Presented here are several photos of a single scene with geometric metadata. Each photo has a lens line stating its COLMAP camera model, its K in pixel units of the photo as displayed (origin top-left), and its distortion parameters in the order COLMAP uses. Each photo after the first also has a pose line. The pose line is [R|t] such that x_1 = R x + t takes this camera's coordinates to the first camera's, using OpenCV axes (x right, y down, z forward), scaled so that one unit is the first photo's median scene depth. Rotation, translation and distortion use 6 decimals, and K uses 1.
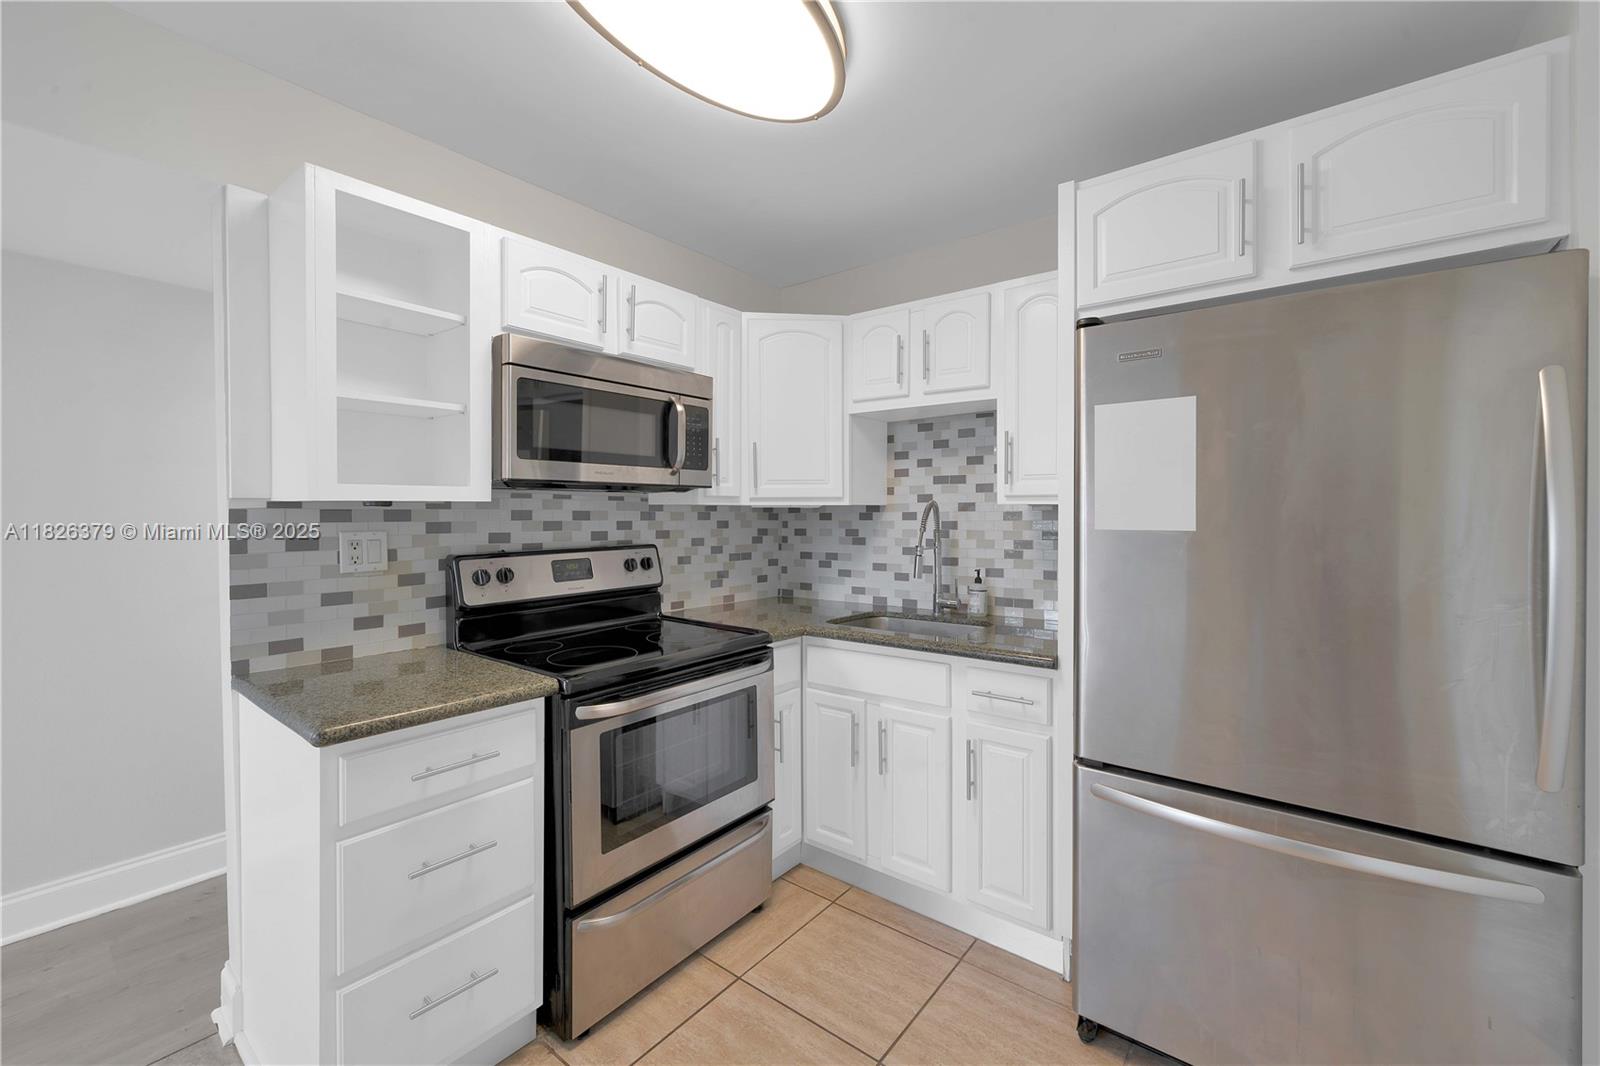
lens RADIAL K [[659.5, 0, 799.8], [0, 659.5, 523.7], [0, 0, 1]] dist [0.004211, -0.000779]
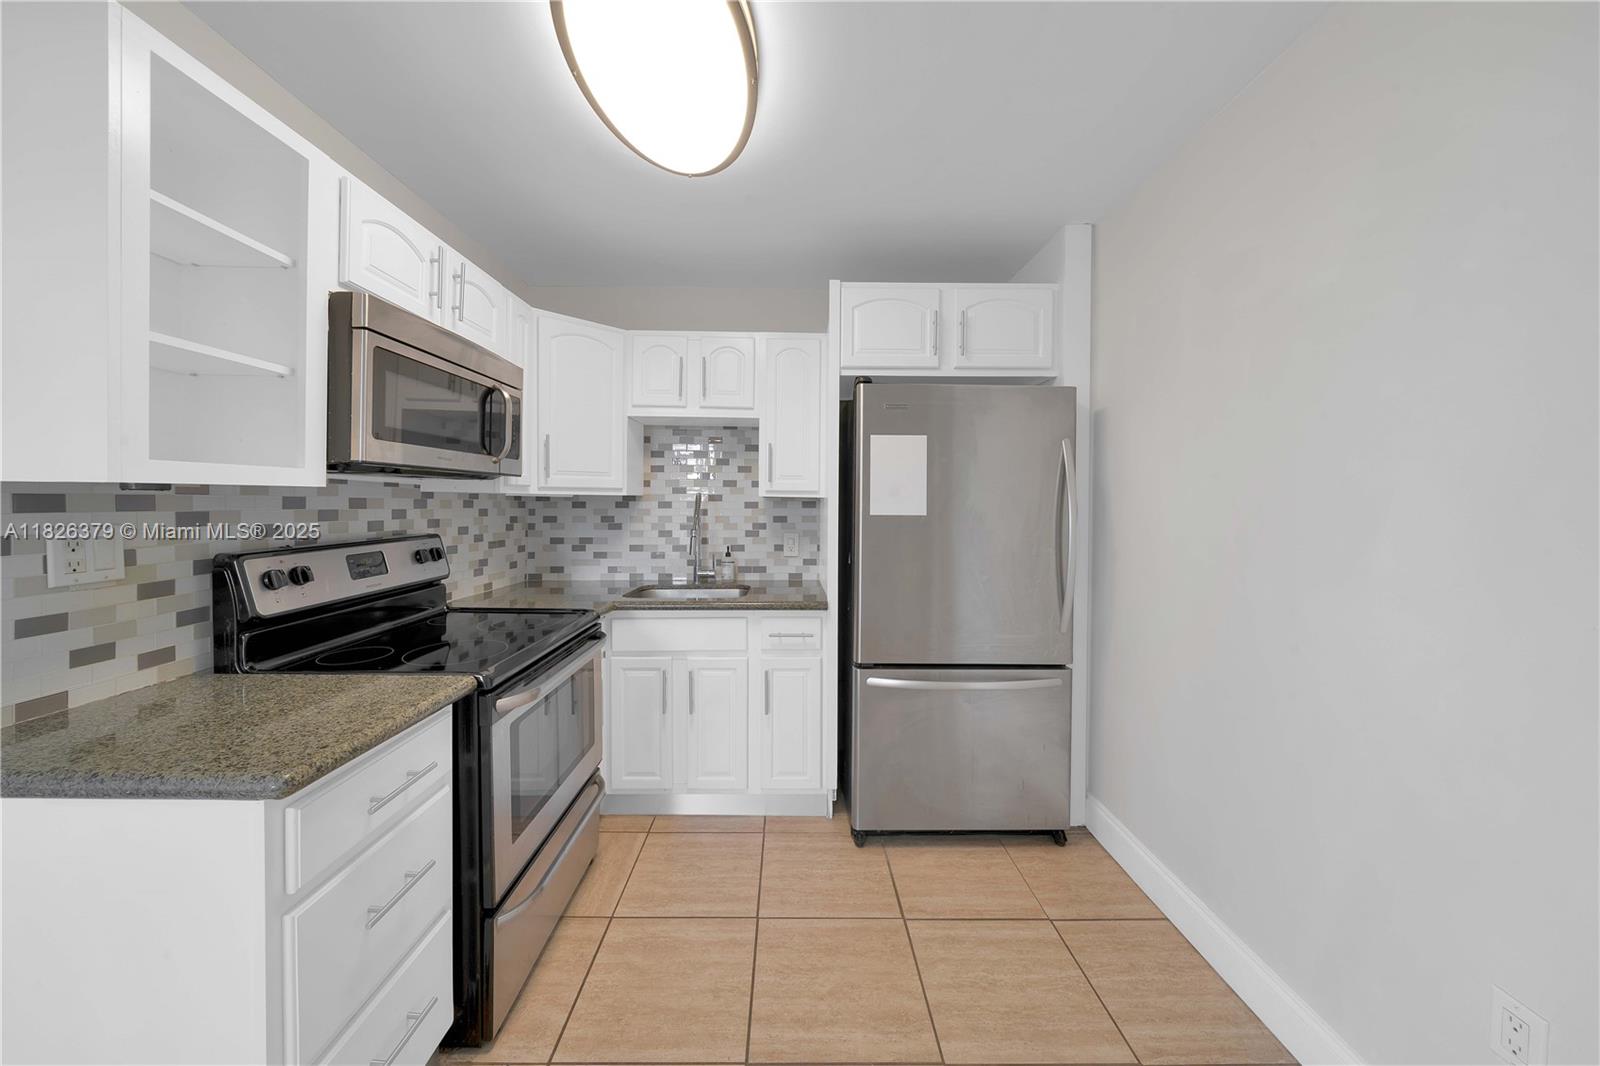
lens RADIAL K [[564.7, 0, 798.1], [0, 564.7, 516.4], [0, 0, 1]] dist [0.000225, 0.000354]
pose [[0.779848, -0.009371, 0.625899, -0.407240], [0.002221, 0.999923, 0.012203, -0.003321], [-0.625965, -0.008126, 0.779809, 0.055968]]
